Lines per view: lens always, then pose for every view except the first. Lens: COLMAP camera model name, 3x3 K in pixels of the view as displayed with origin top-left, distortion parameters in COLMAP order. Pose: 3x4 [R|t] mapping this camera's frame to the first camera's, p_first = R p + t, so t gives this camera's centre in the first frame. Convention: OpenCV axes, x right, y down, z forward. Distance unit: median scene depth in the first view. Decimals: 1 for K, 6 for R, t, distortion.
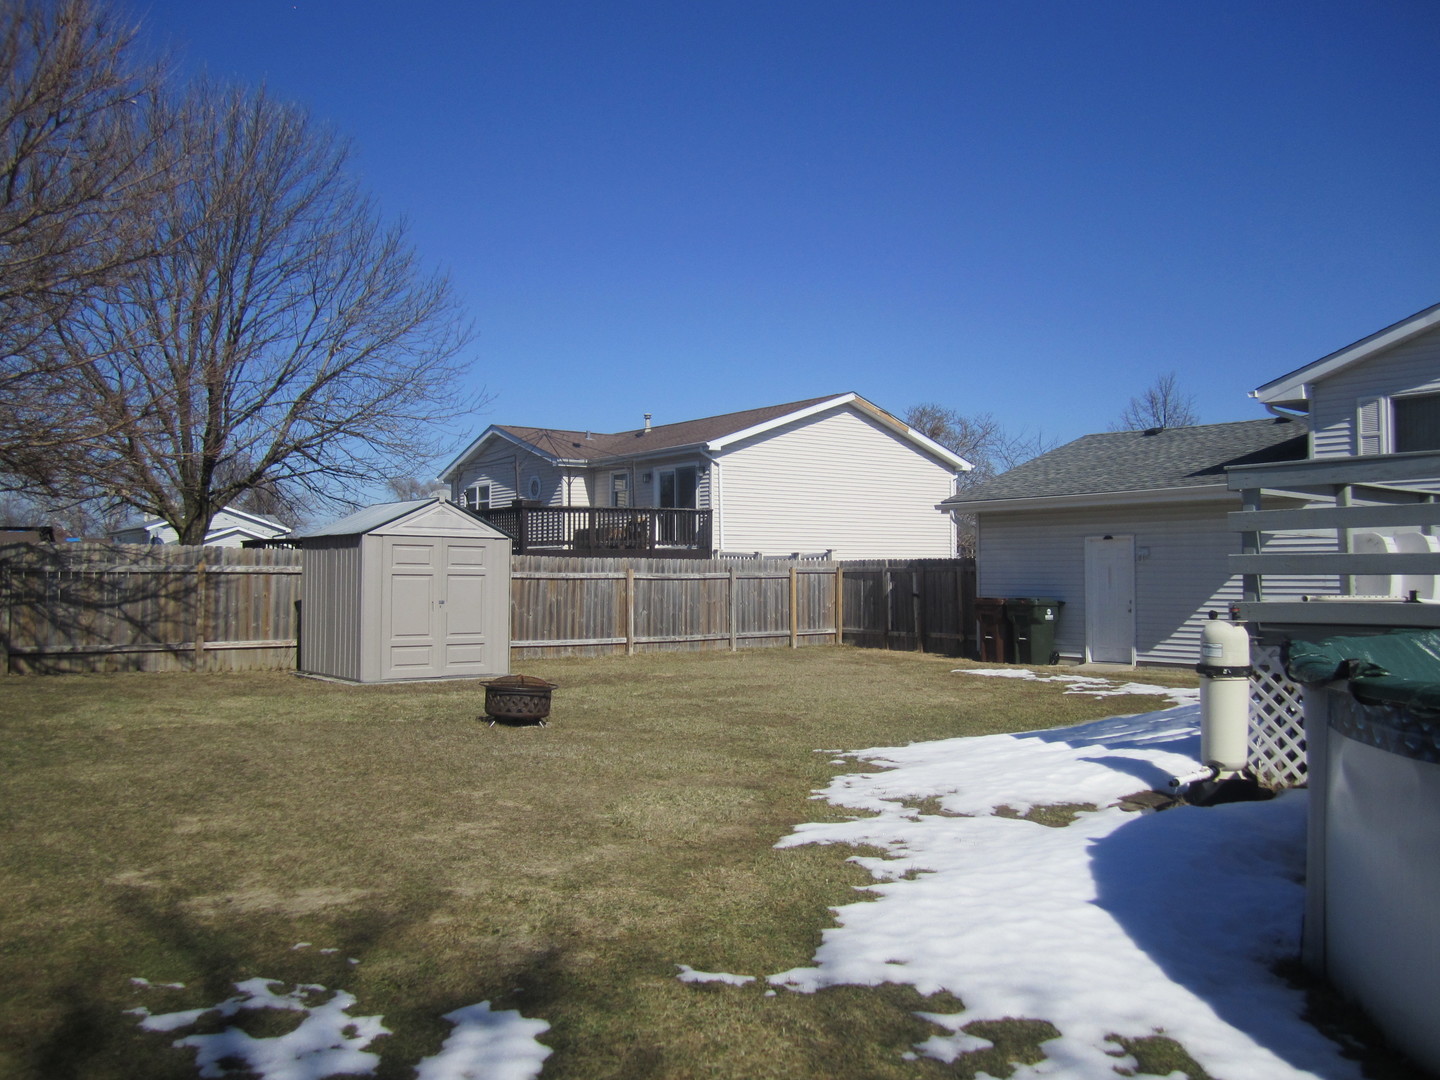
lens RADIAL K [[1180.3, 0, 720.0], [0, 1180.3, 540.0], [0, 0, 1]] dist [-0.058462, 0.005545]
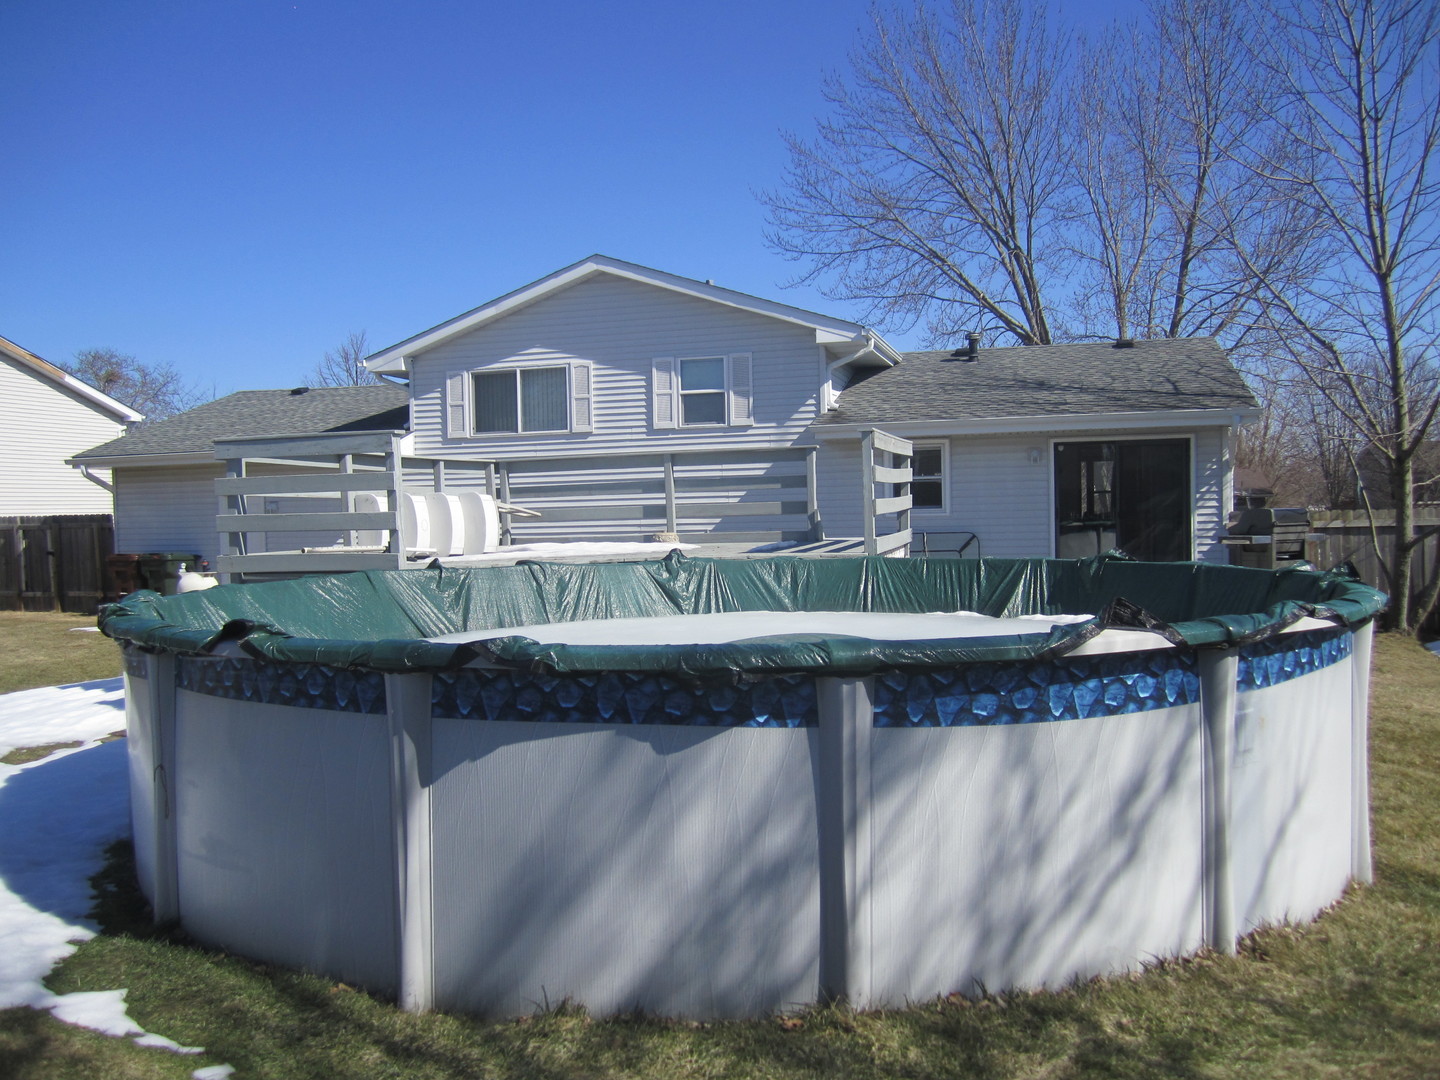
lens RADIAL K [[1188.8, 0, 695.6], [0, 1188.8, 537.0], [0, 0, 1]] dist [-0.028290, 0.004145]
pose [[0.826925, -0.027952, 0.561617, 0.064281], [0.004586, 0.999066, 0.042972, -0.005545], [-0.562293, -0.032959, 0.826281, -0.093521]]
